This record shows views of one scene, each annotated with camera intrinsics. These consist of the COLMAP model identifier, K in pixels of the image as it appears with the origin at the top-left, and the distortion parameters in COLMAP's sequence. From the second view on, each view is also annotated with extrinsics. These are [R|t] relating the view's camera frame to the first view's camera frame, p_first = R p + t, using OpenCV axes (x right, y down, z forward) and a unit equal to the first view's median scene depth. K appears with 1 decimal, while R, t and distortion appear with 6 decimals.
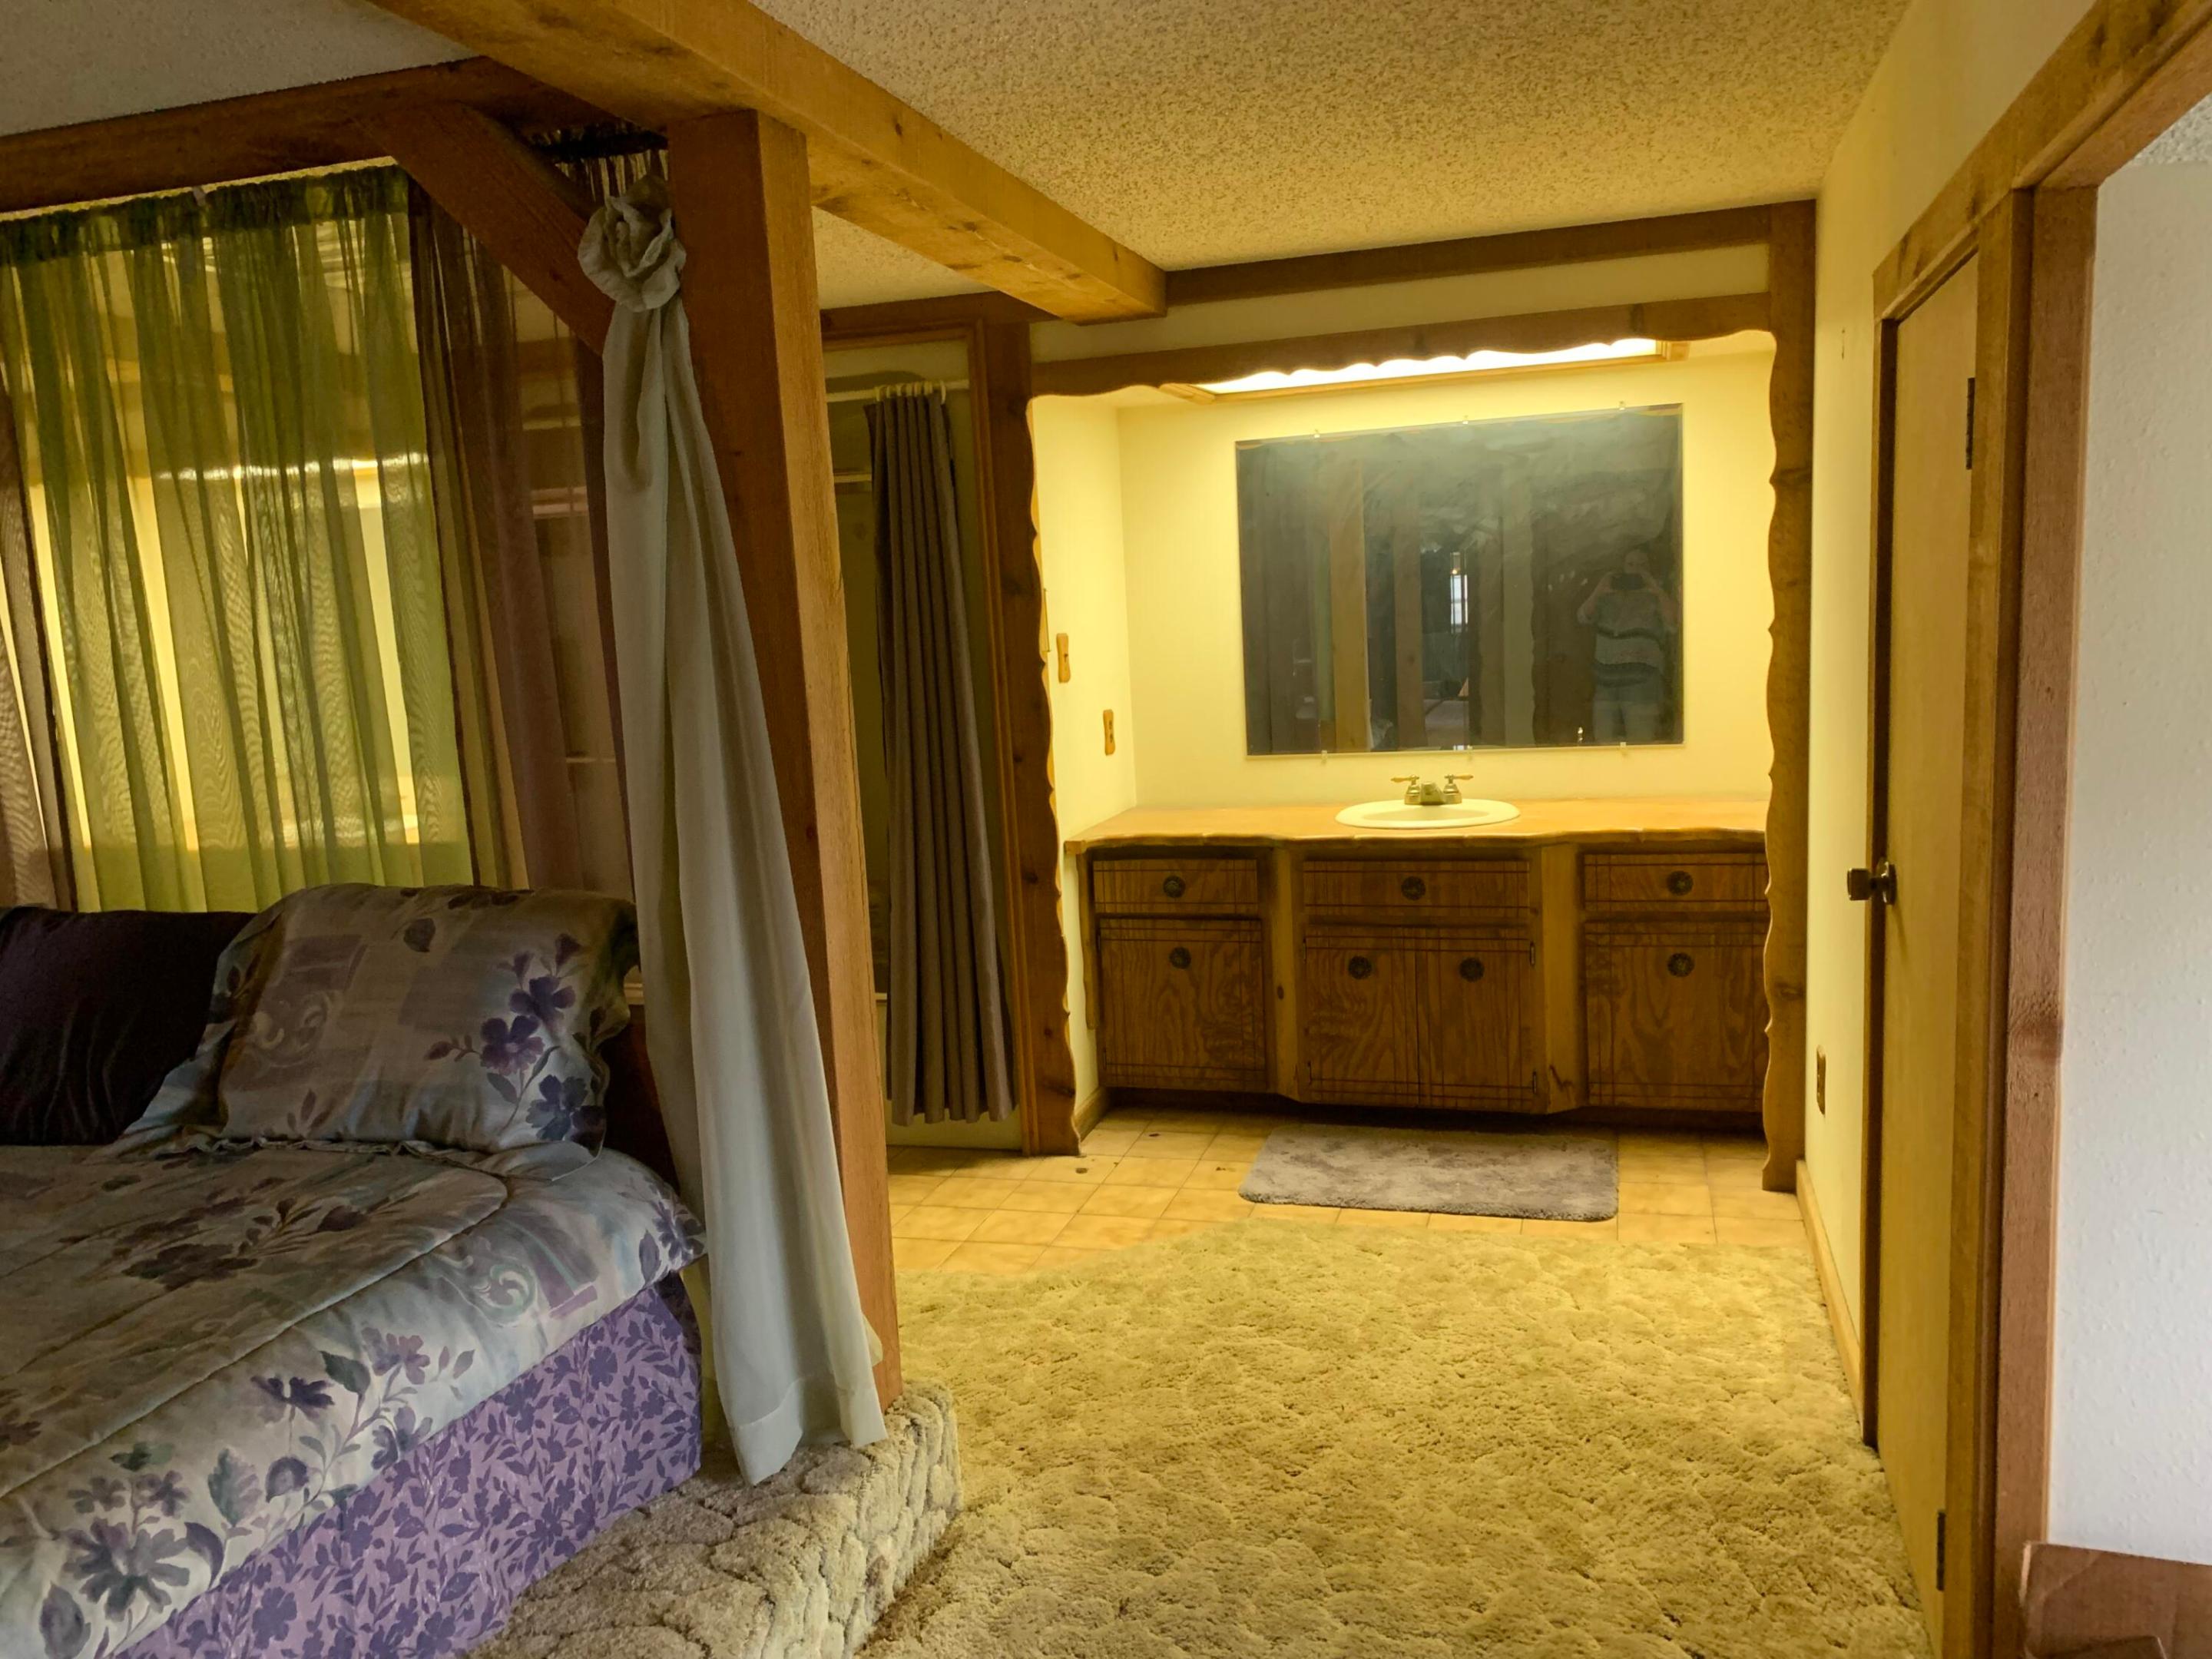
lens RADIAL K [[1678.9, 0, 1119.1], [0, 1678.9, 835.8], [0, 0, 1]] dist [0.031250, -0.031705]
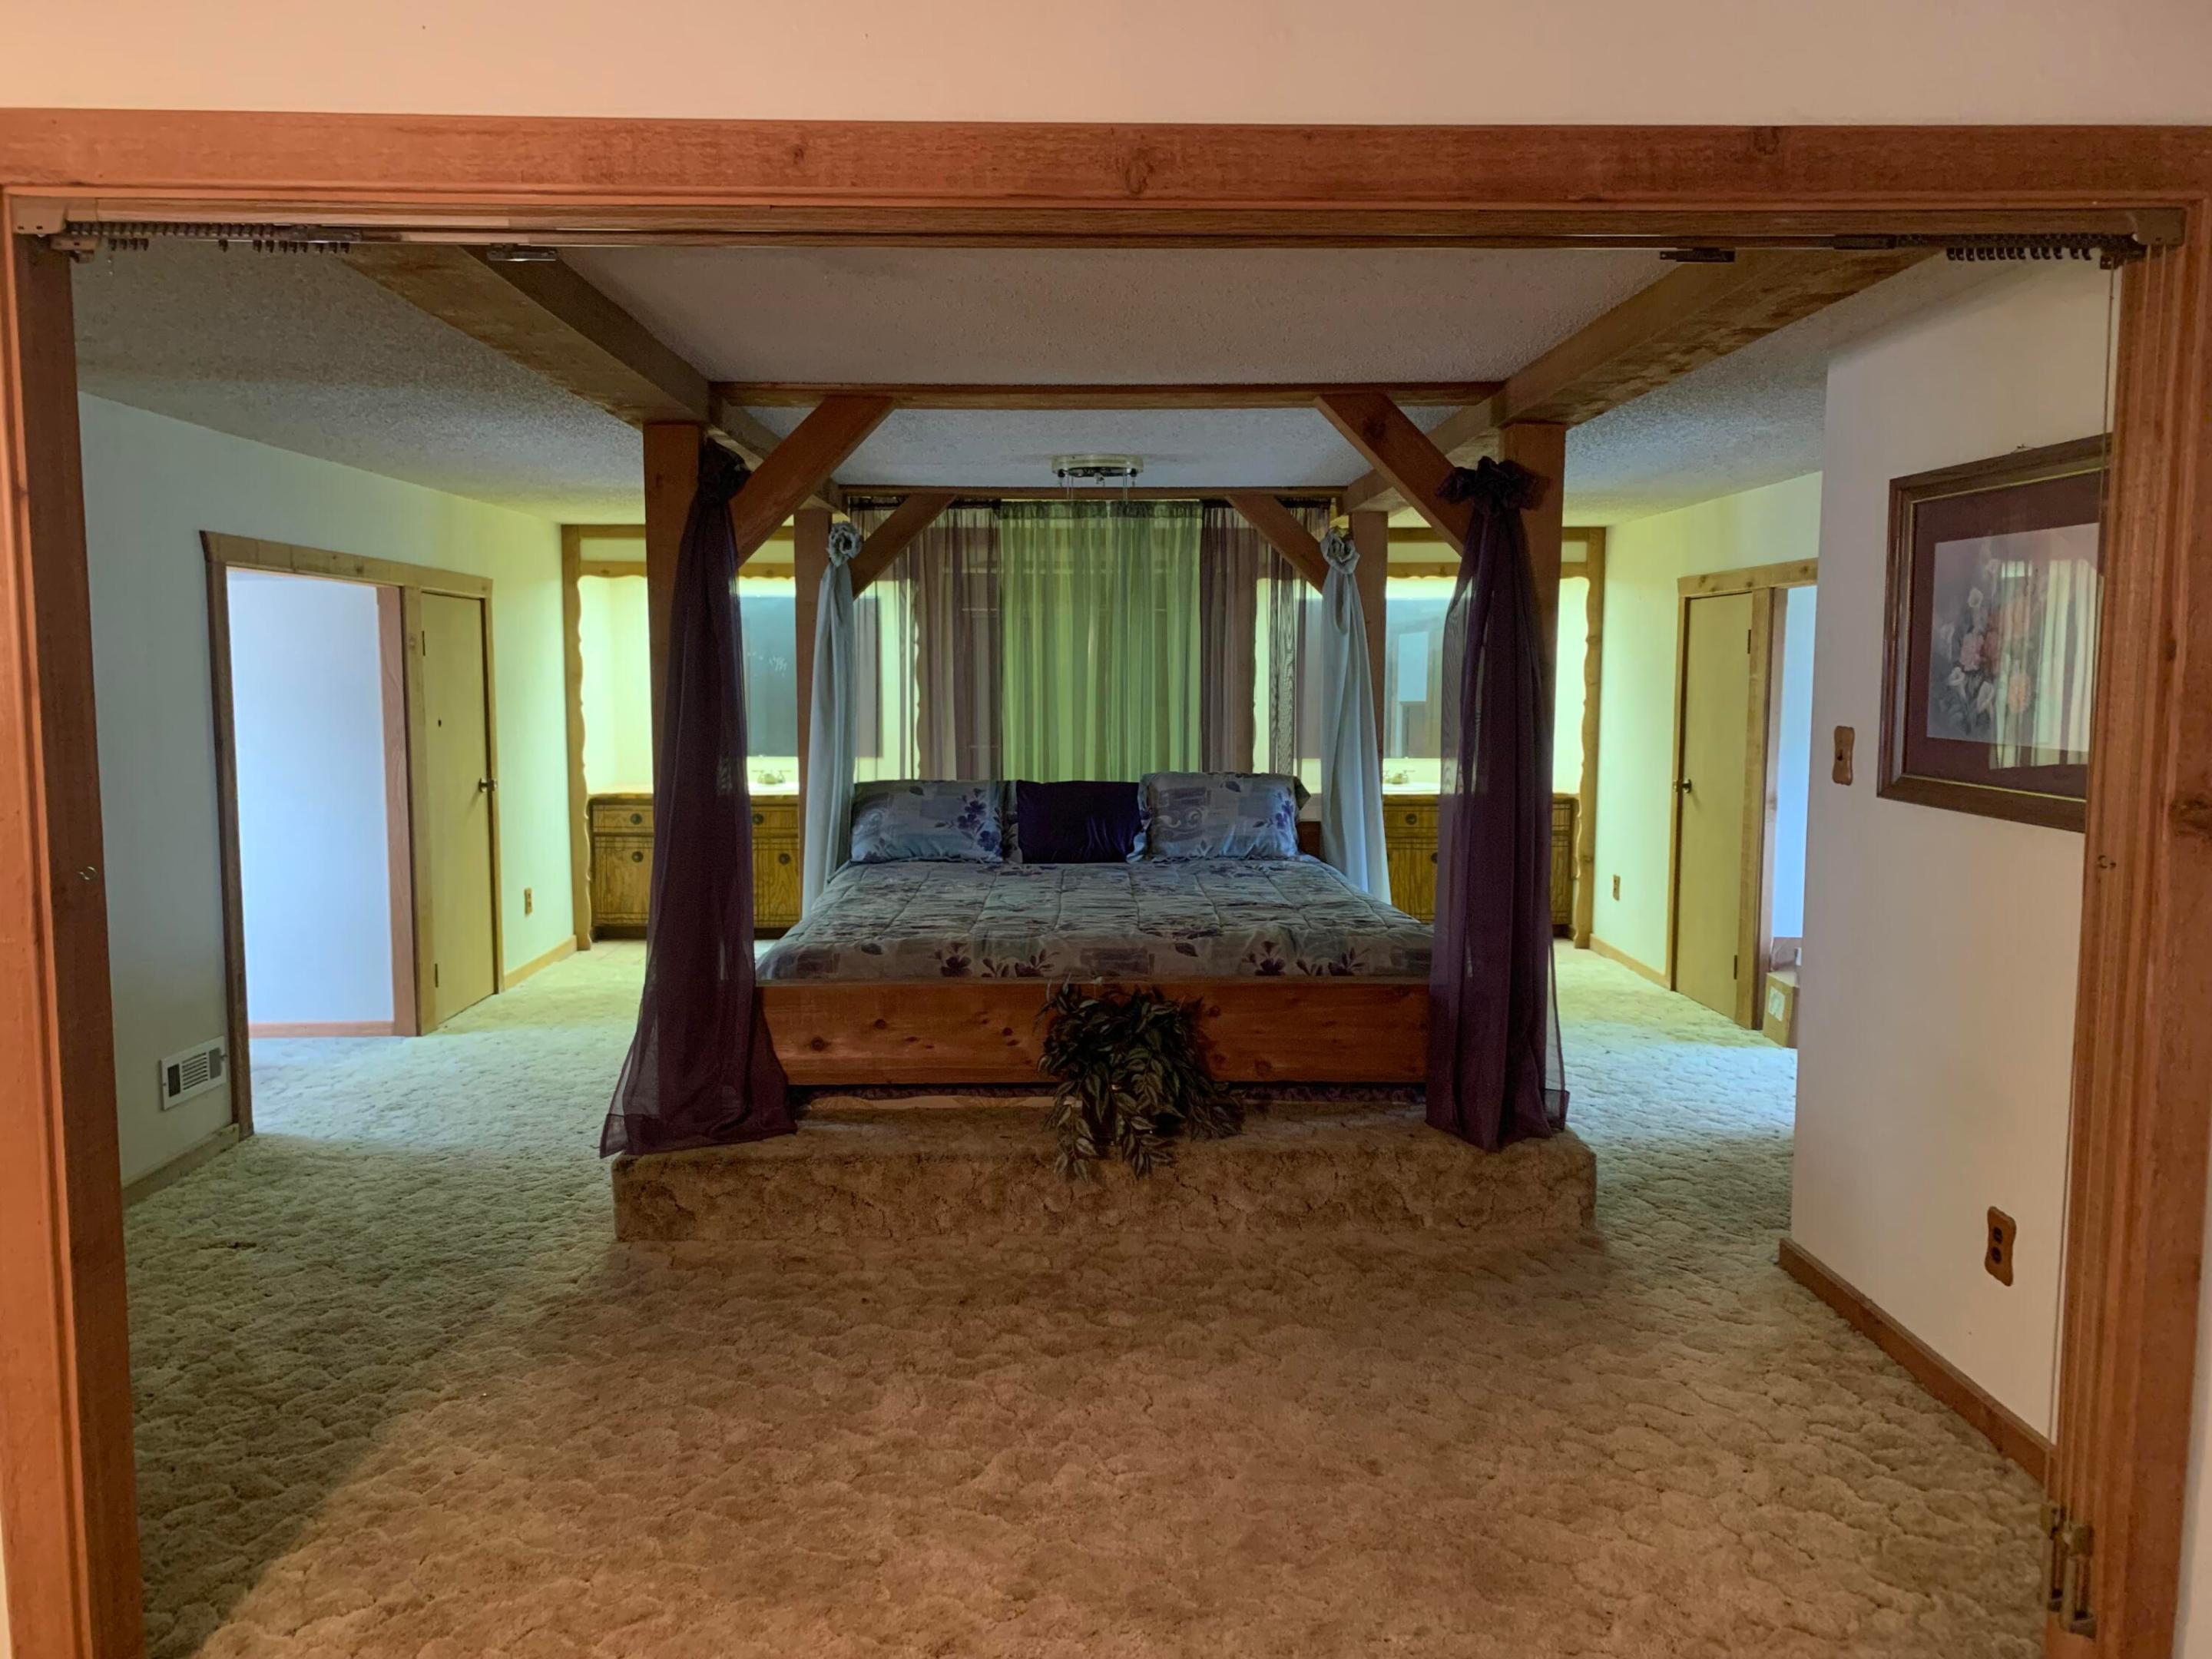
lens RADIAL K [[1678.9, 0, 1104.6], [0, 1678.9, 818.8], [0, 0, 1]] dist [0.031250, -0.031705]
pose [[0.950002, 0.025839, 0.311172, -1.344790], [-0.007125, 0.998105, -0.061127, 0.257924], [-0.312161, 0.055854, 0.948386, -1.387165]]
